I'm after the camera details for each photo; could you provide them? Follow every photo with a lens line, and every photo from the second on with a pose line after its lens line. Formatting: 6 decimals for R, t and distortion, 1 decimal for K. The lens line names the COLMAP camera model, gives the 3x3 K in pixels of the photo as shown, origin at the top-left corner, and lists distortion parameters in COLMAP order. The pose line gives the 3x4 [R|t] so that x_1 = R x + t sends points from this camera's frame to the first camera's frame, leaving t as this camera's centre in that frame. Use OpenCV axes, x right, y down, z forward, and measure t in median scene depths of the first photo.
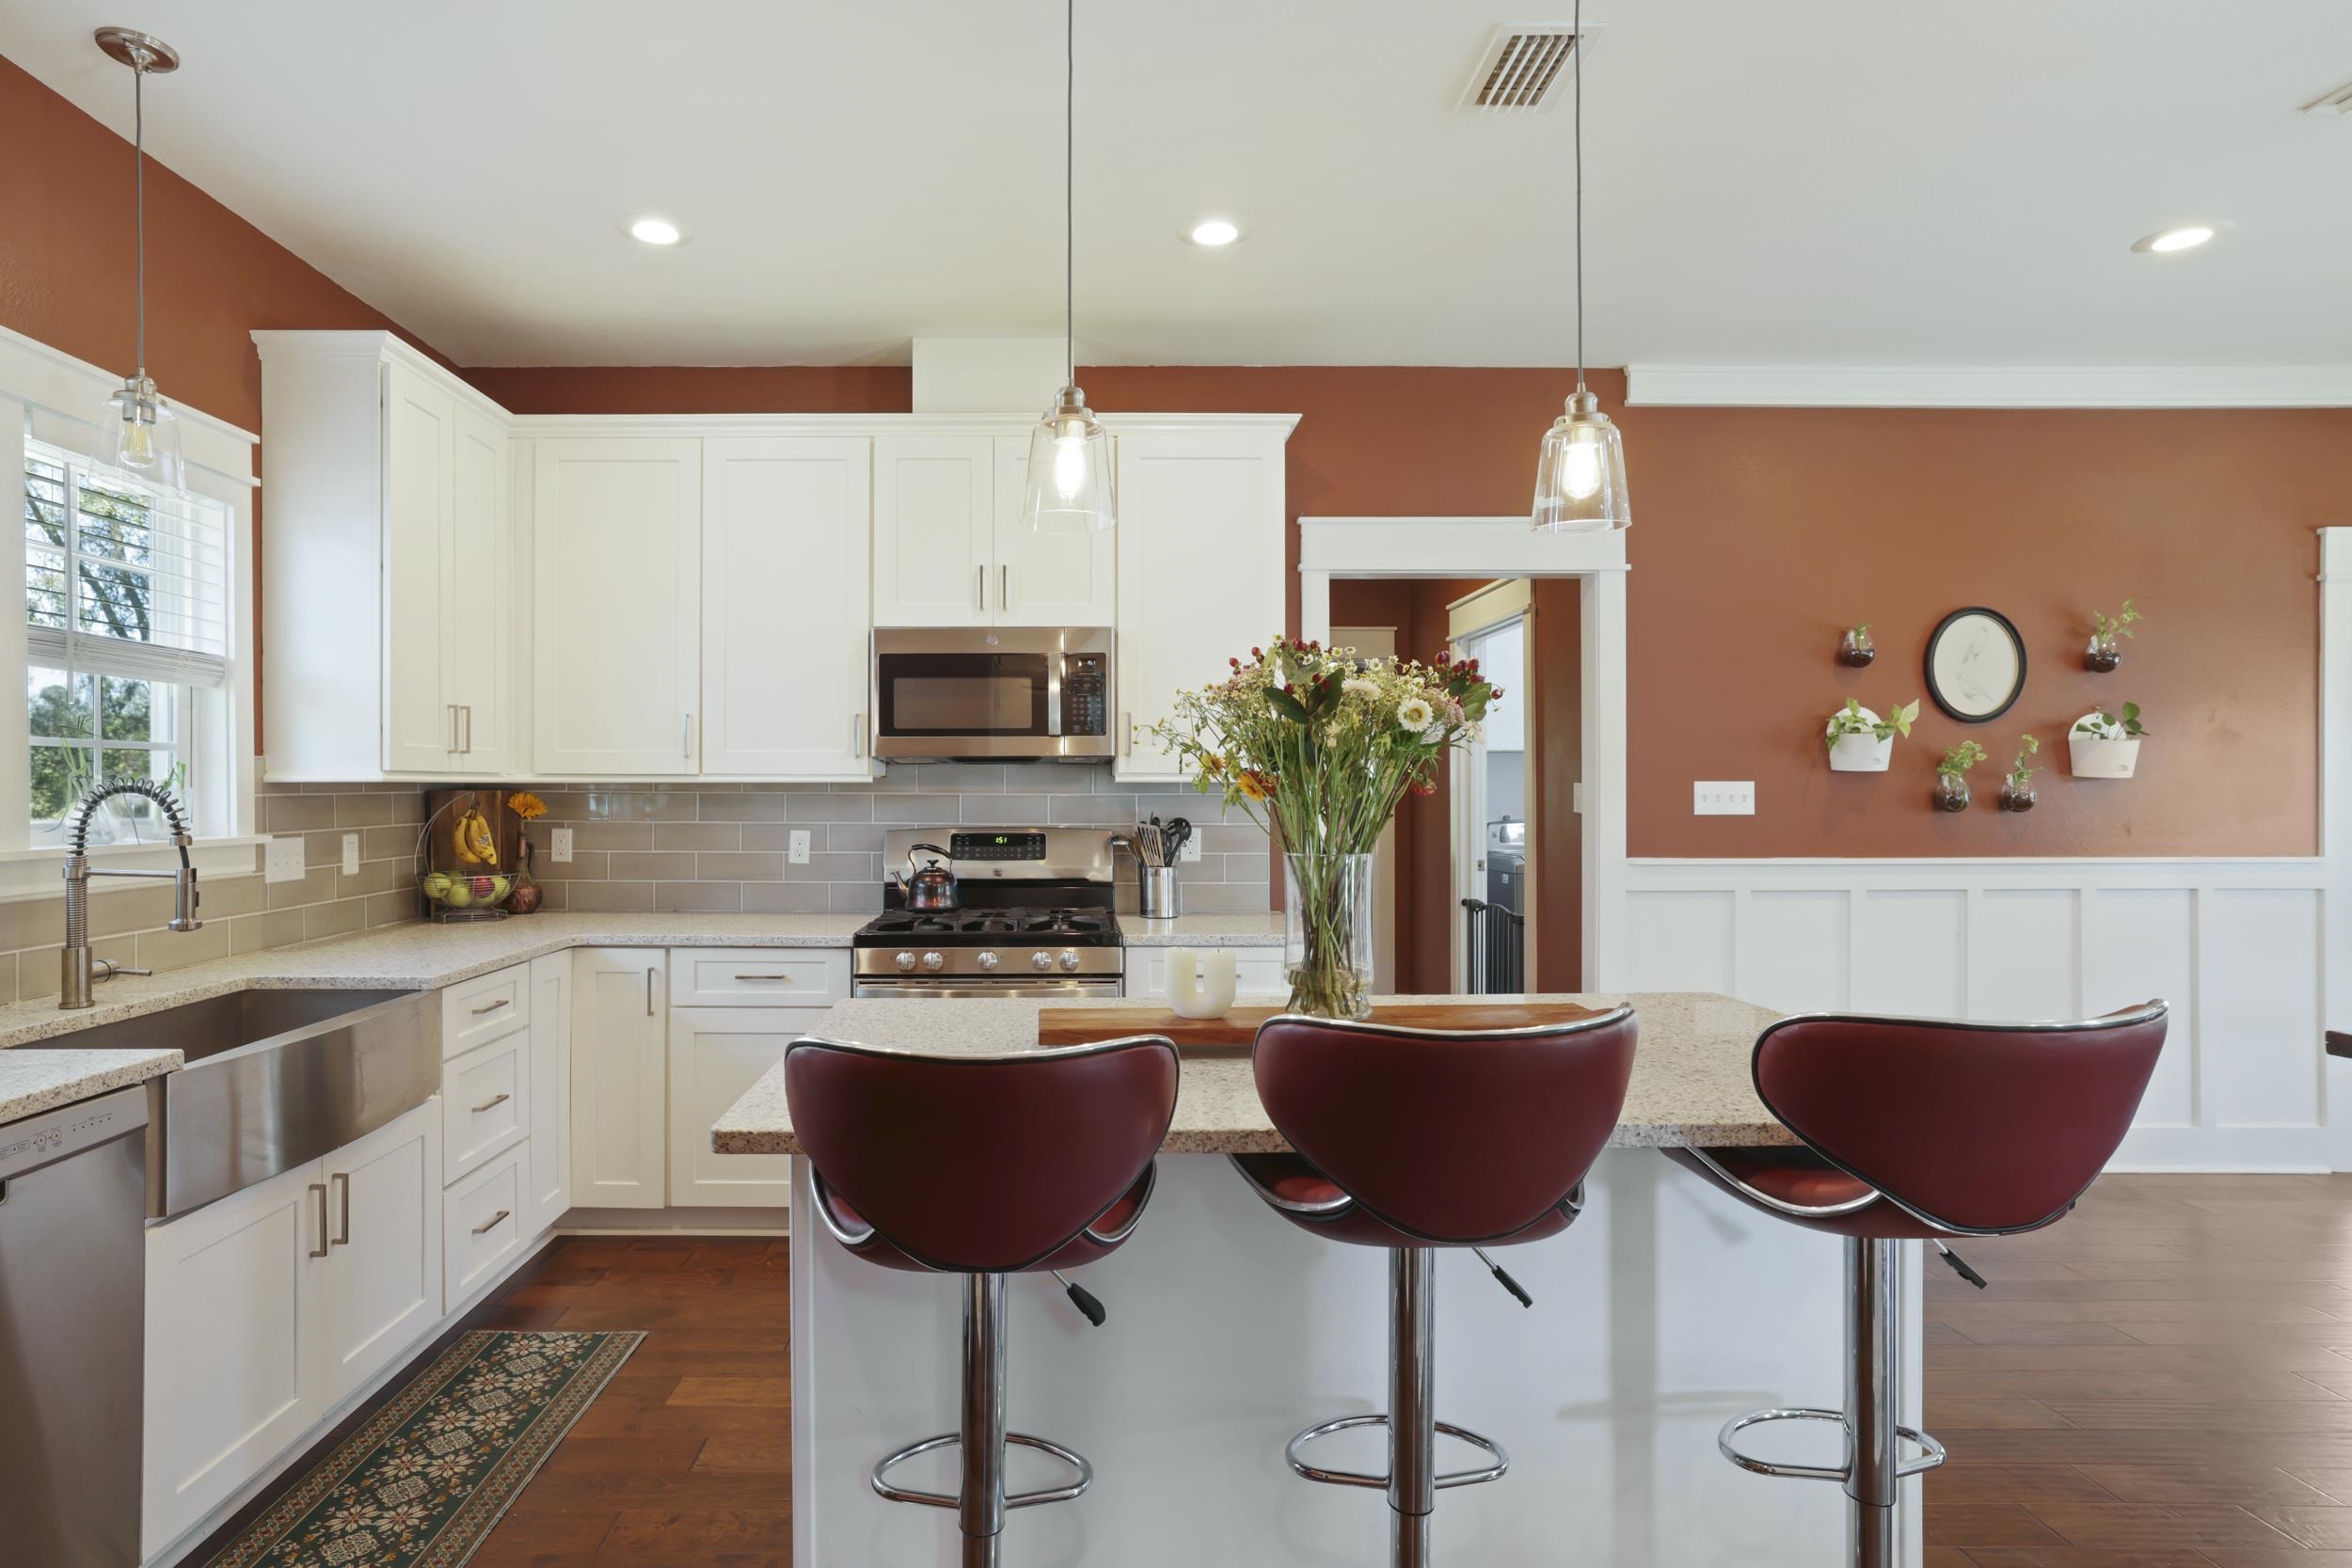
lens RADIAL K [[1214.2, 0, 1051.4], [0, 1214.2, 792.8], [0, 0, 1]] dist [-0.025961, 0.000864]
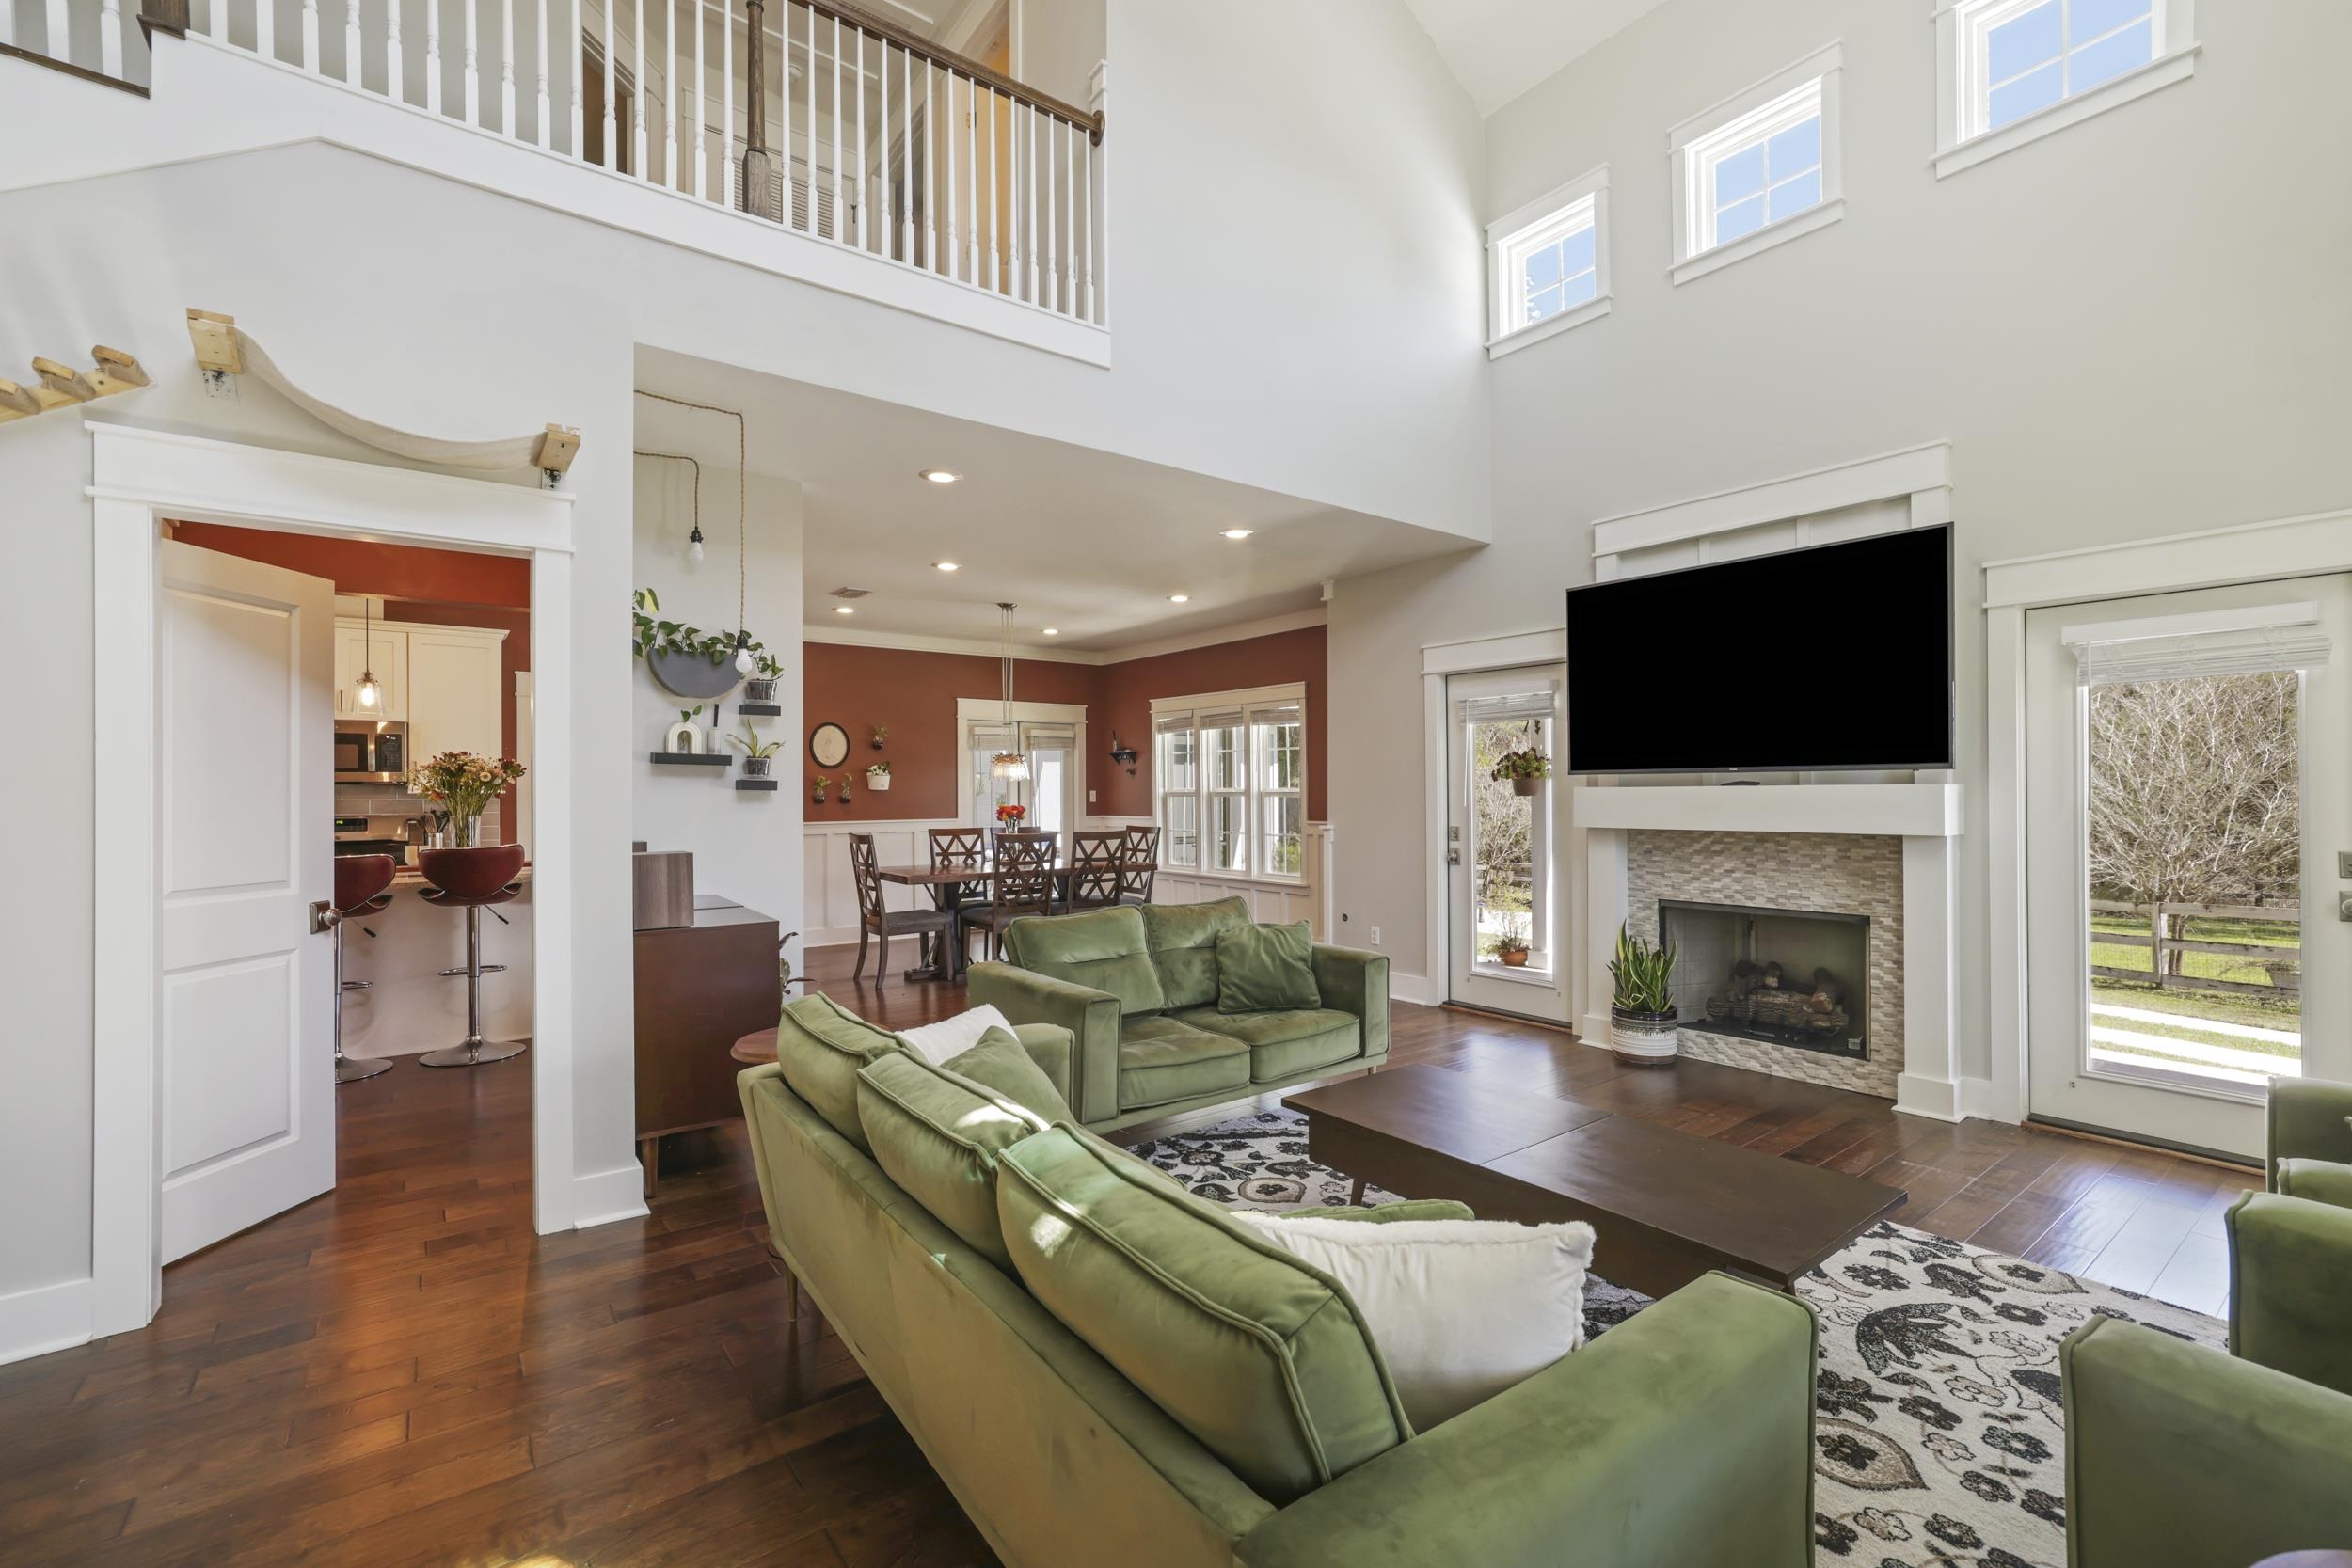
lens RADIAL K [[1016.7, 0, 1176.0], [0, 1016.7, 784.0], [0, 0, 1]] dist [-0.045278, 0.023151]
pose [[0.789120, 0.002532, 0.614234, 0.043455], [0.005428, 0.999924, -0.011095, 0.002033], [-0.614215, 0.012090, 0.789046, -1.270243]]
